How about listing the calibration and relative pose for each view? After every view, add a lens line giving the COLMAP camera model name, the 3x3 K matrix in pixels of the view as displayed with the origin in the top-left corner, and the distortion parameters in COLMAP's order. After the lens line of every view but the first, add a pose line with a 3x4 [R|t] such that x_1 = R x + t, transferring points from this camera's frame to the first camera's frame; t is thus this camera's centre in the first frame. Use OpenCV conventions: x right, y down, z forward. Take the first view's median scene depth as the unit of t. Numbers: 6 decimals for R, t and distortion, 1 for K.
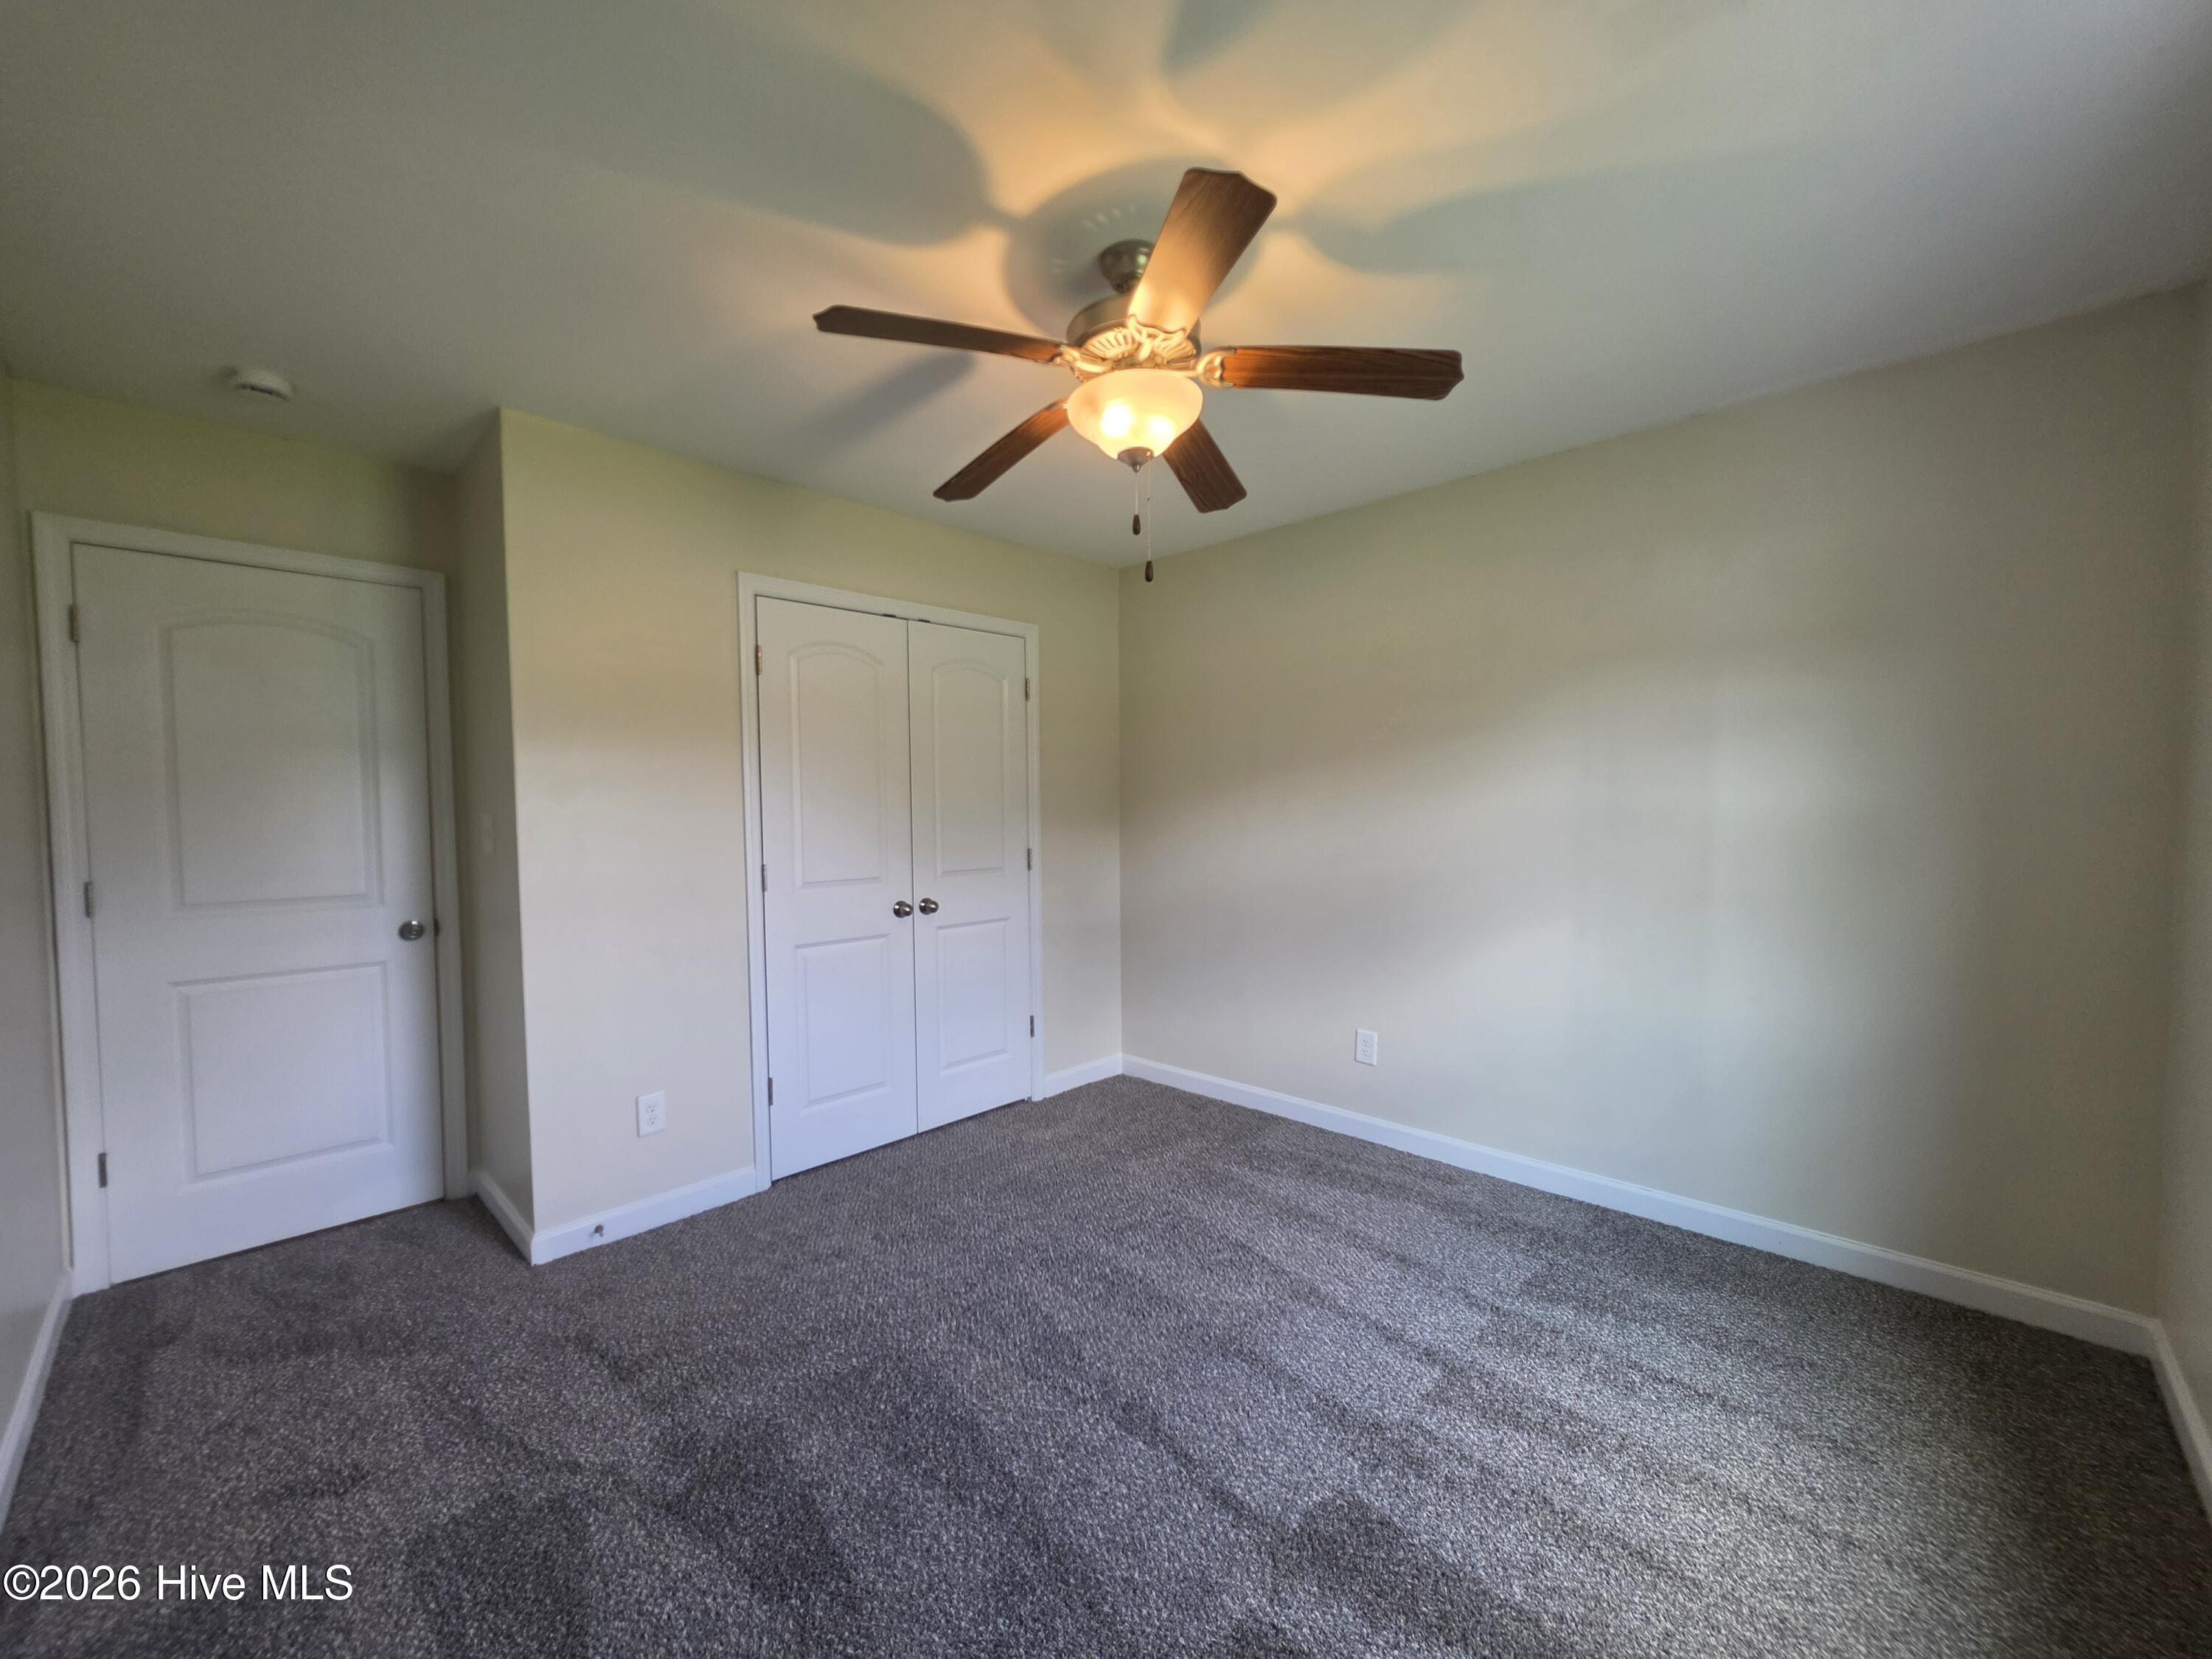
lens RADIAL K [[881.1, 0, 1088.2], [0, 881.1, 841.4], [0, 0, 1]] dist [-0.000765, -0.000033]
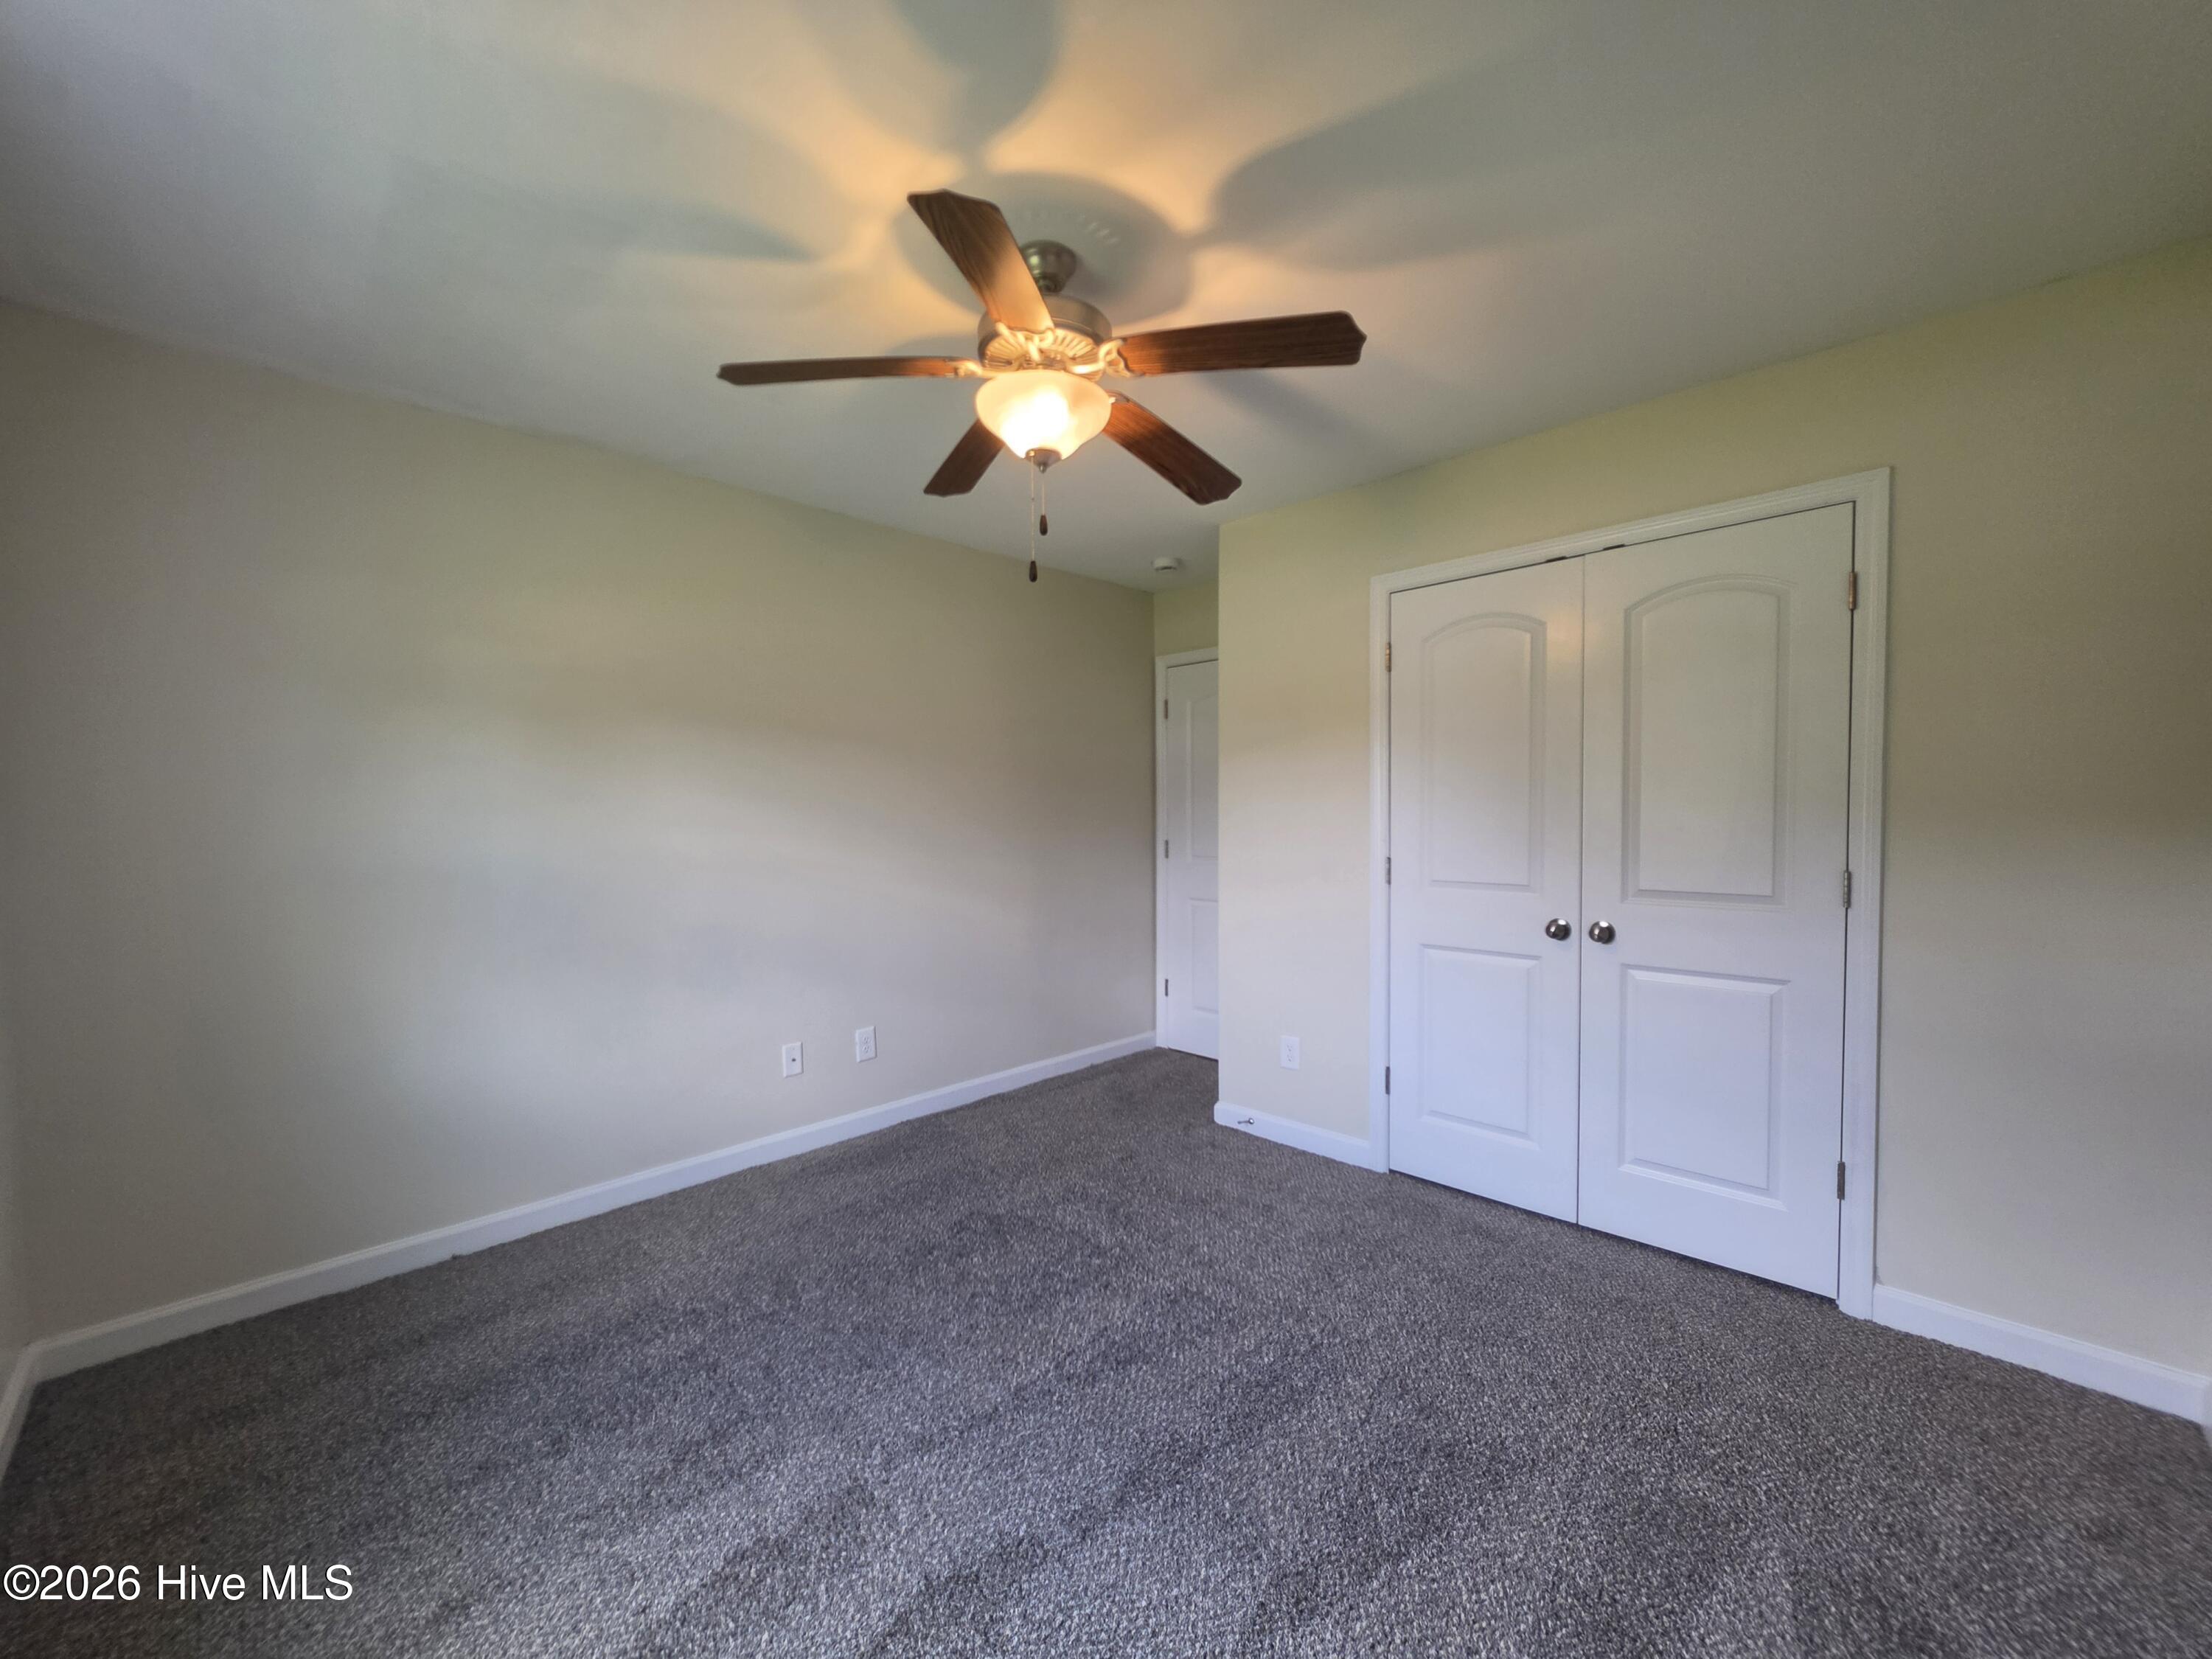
lens RADIAL K [[868.2, 0, 1057.0], [0, 868.2, 841.1], [0, 0, 1]] dist [-0.000272, -0.000179]
pose [[-0.016739, 0.047271, -0.998742, 0.723573], [-0.029220, 0.998432, 0.047746, -0.032945], [0.999433, 0.029982, -0.015332, 0.712293]]
